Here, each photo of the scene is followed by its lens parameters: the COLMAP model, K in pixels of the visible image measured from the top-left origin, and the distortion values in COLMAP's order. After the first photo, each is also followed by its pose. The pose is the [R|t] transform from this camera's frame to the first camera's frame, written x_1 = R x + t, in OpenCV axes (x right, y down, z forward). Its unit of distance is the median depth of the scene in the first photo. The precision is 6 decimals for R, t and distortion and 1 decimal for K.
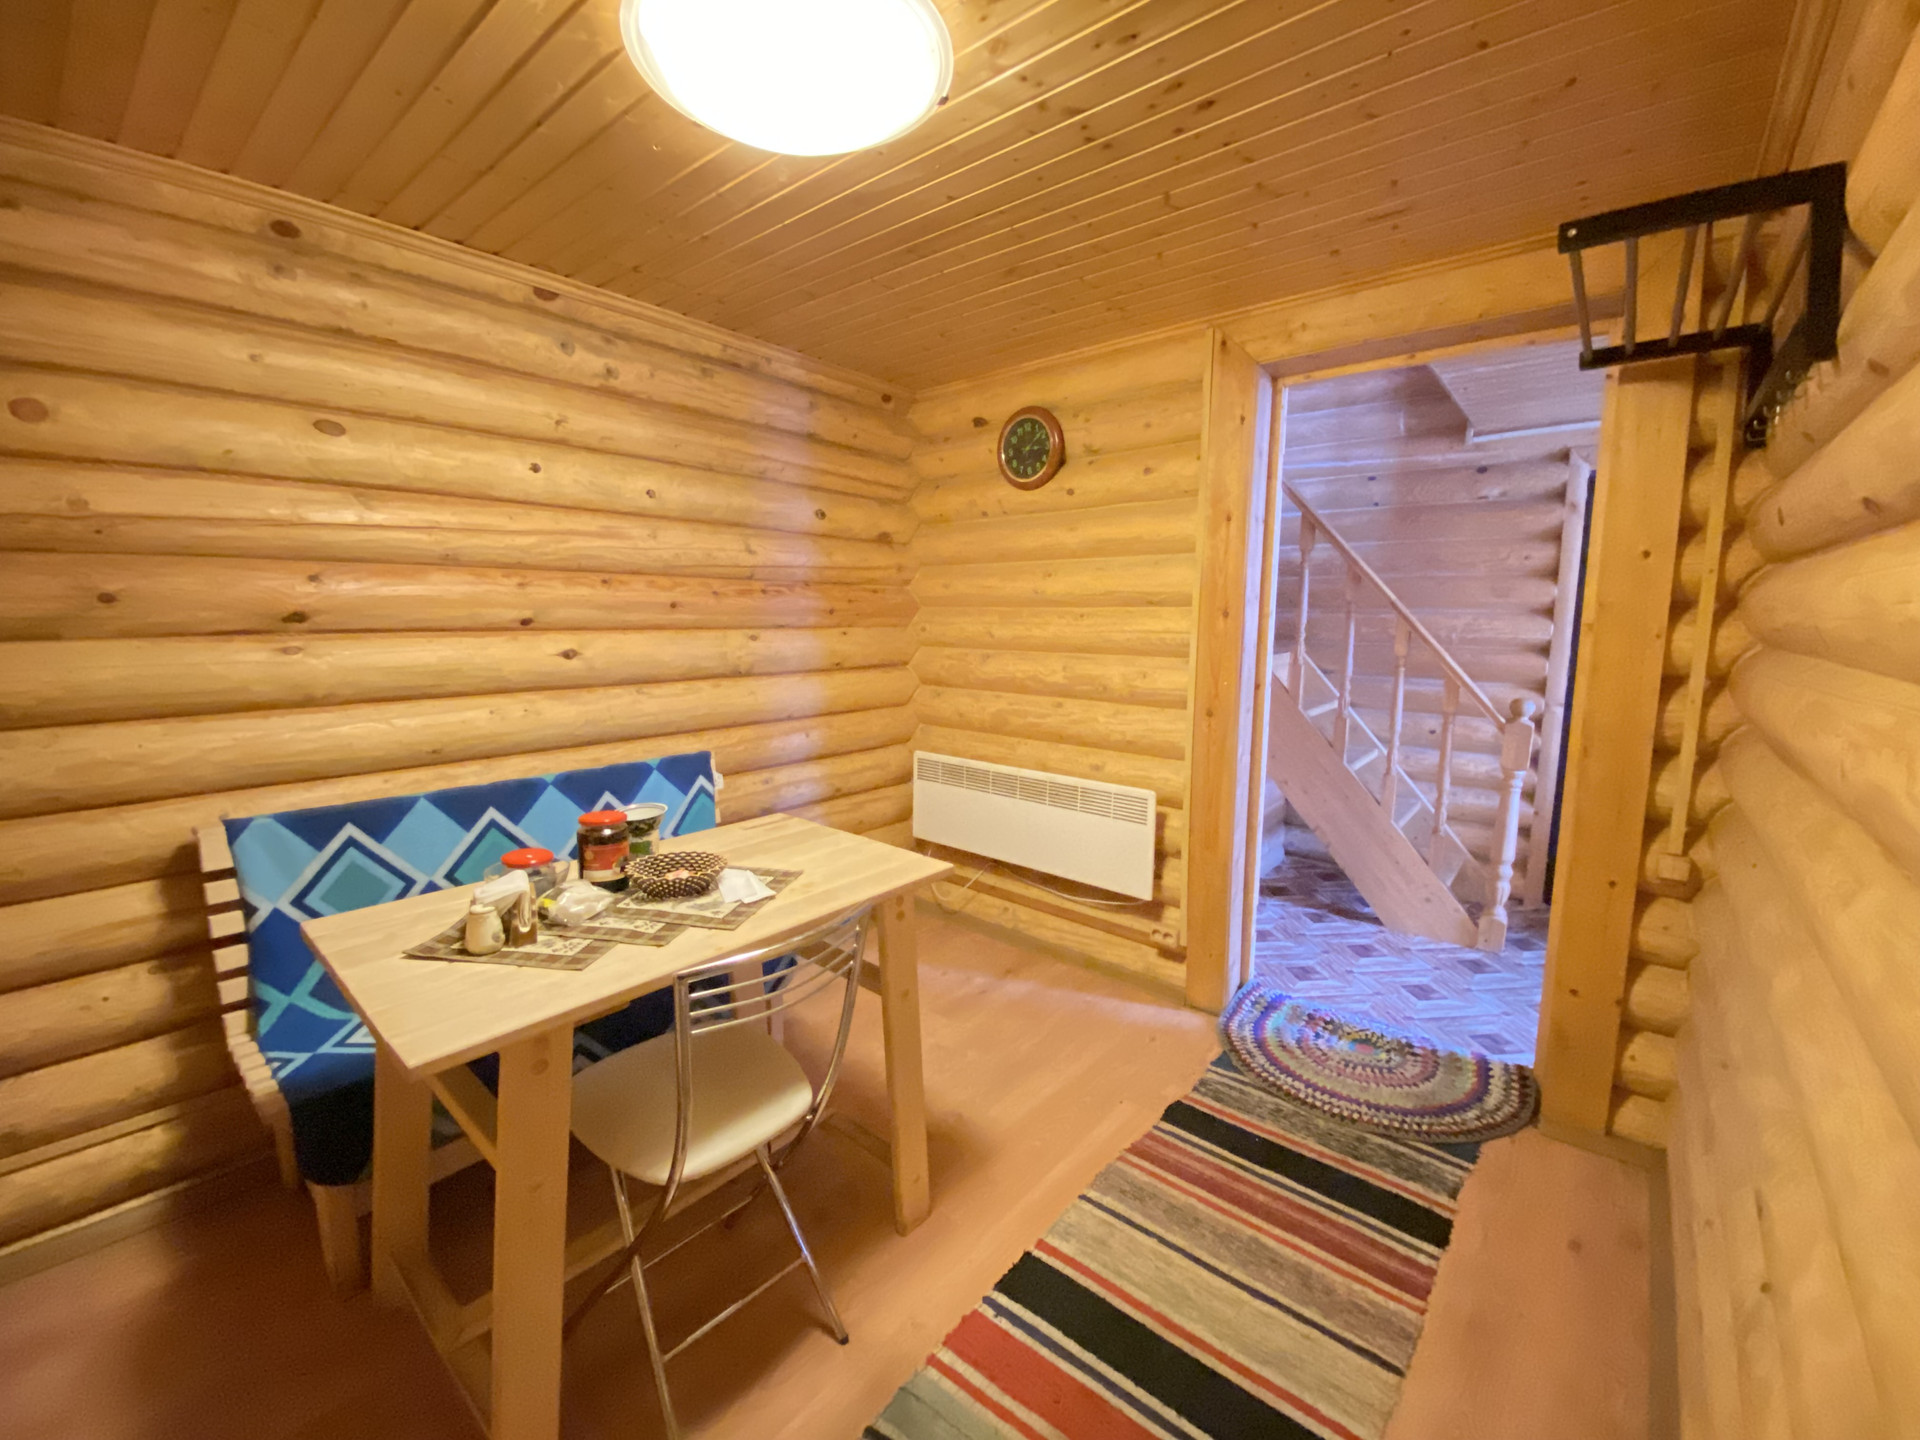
lens RADIAL K [[789.2, 0, 959.8], [0, 789.2, 711.1], [0, 0, 1]] dist [-0.000135, -0.000042]
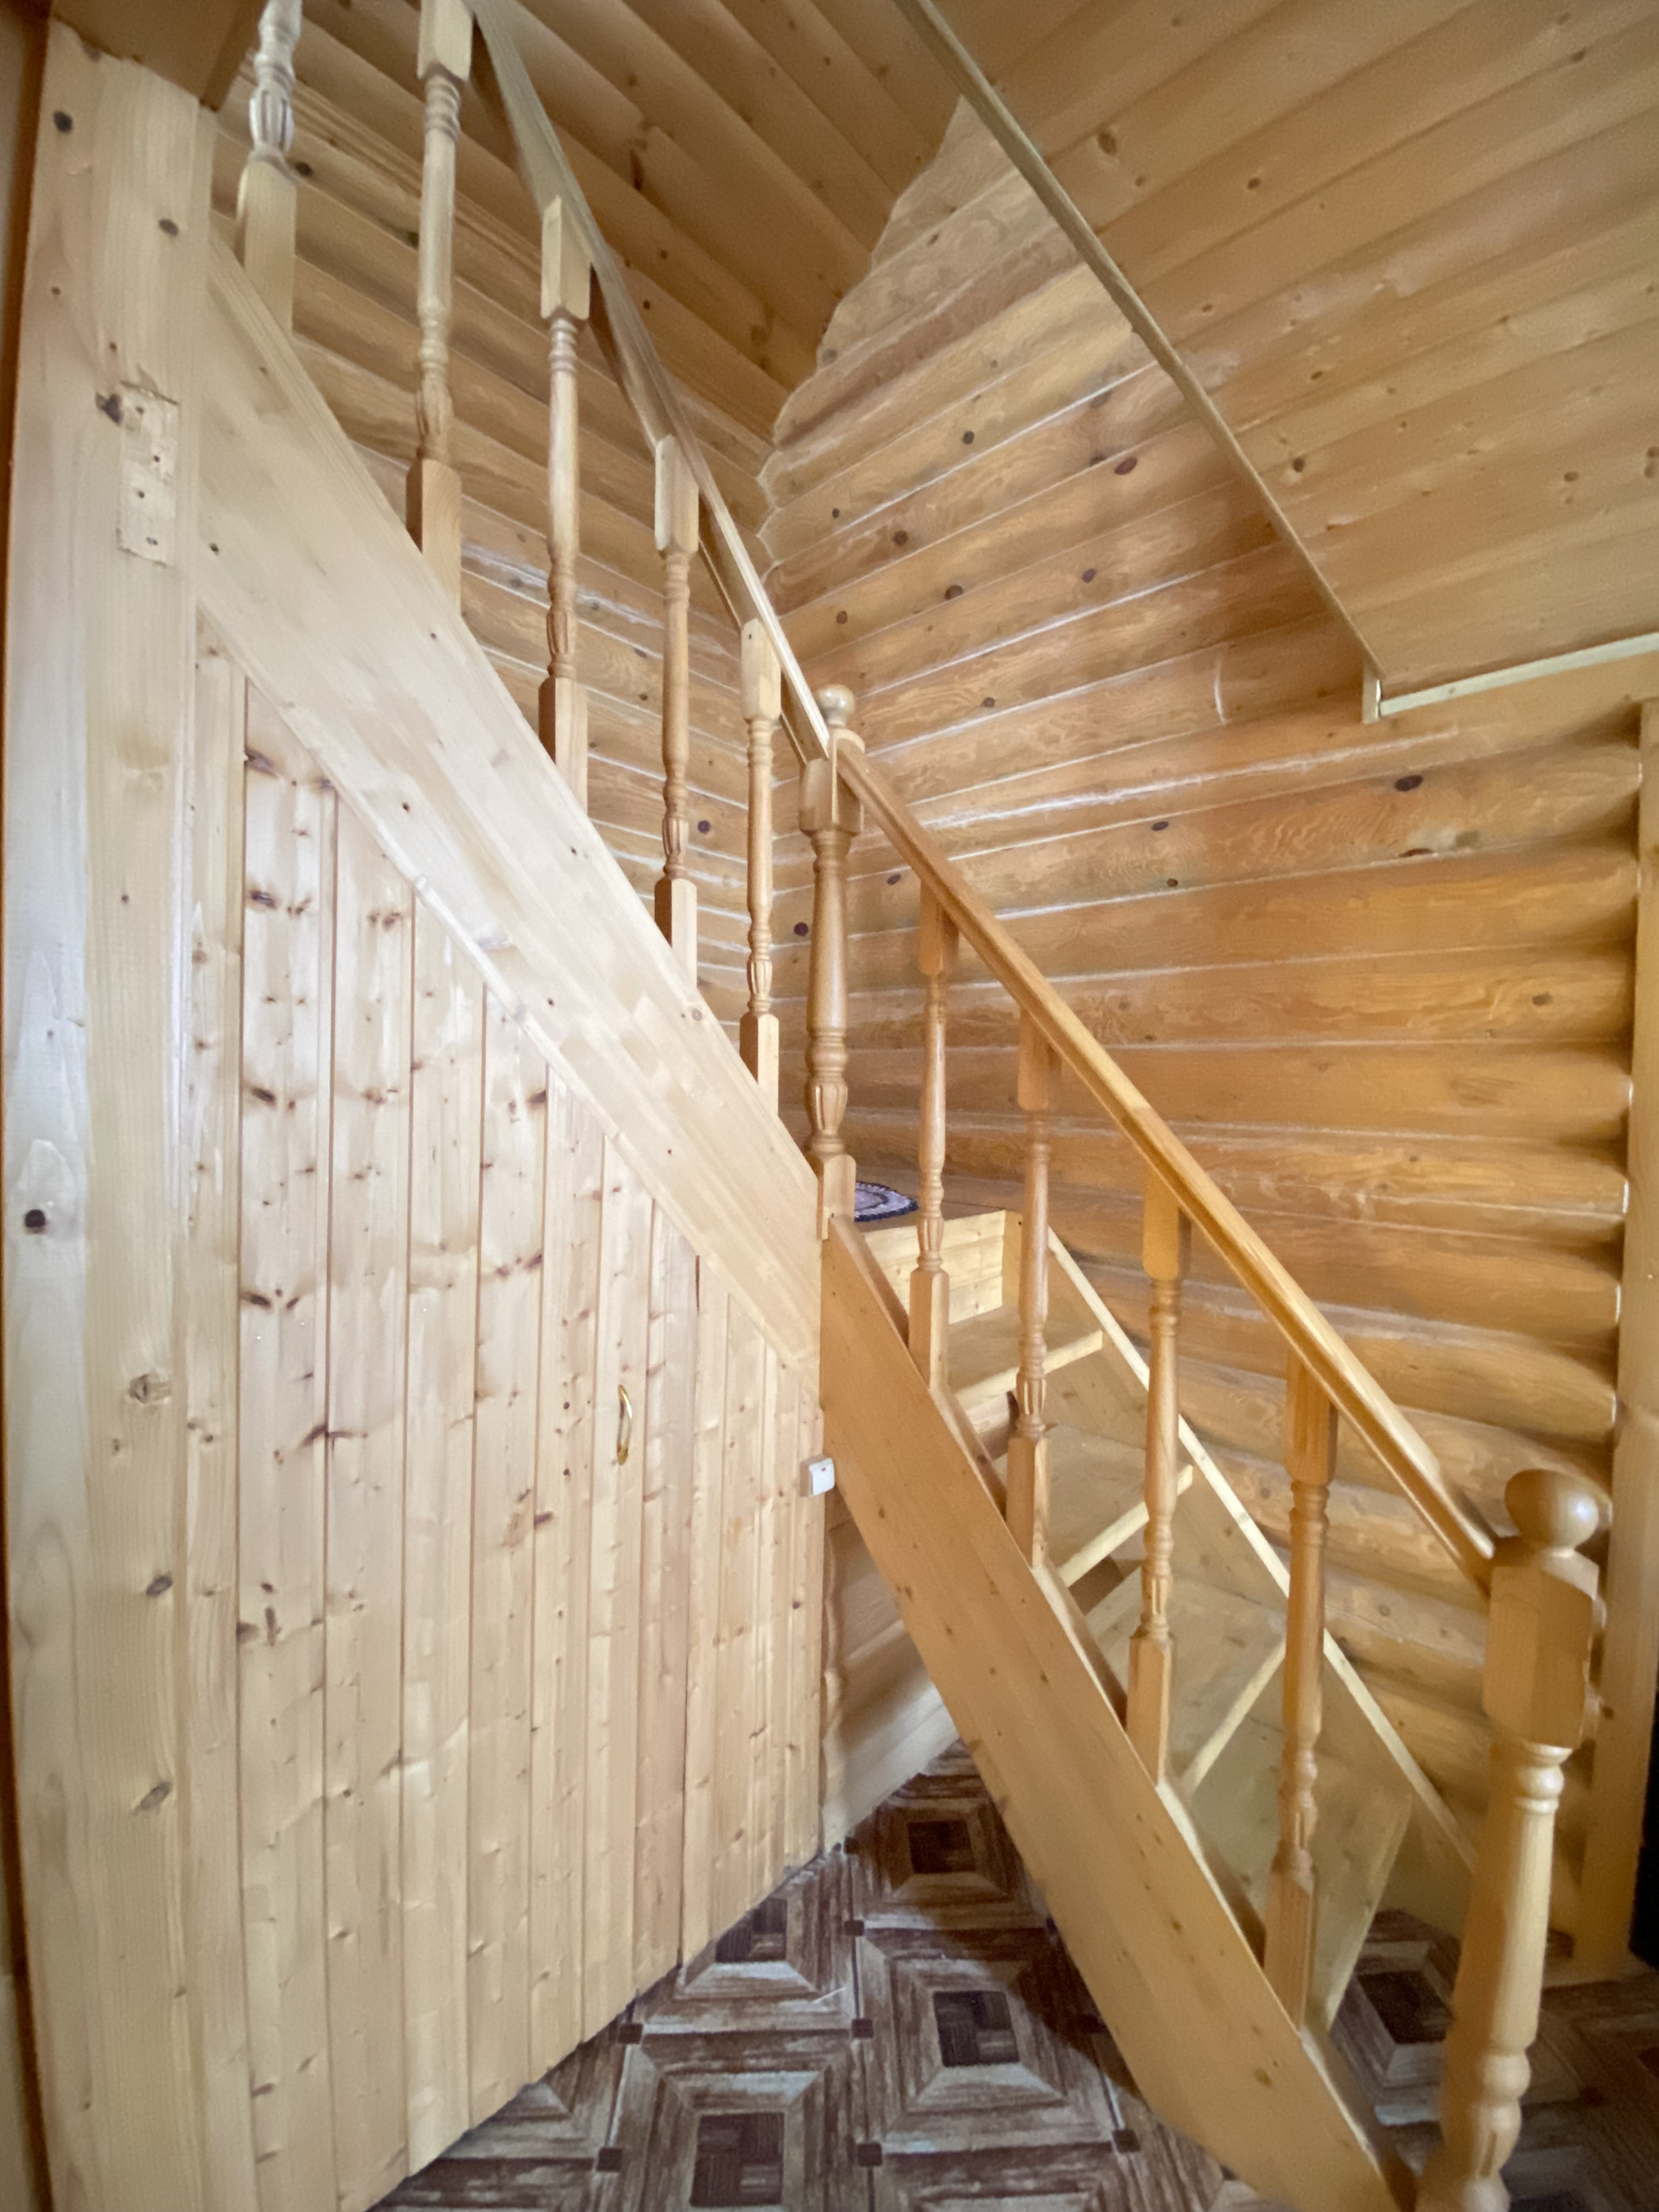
lens RADIAL K [[909.2, 0, 828.3], [0, 909.2, 1103.6], [0, 0, 1]] dist [-0.000135, -0.000042]
pose [[0.998322, 0.015006, -0.055923, 0.396947], [-0.021001, 0.993907, -0.108201, -0.089797], [0.053958, 0.109194, 0.992555, 0.546061]]
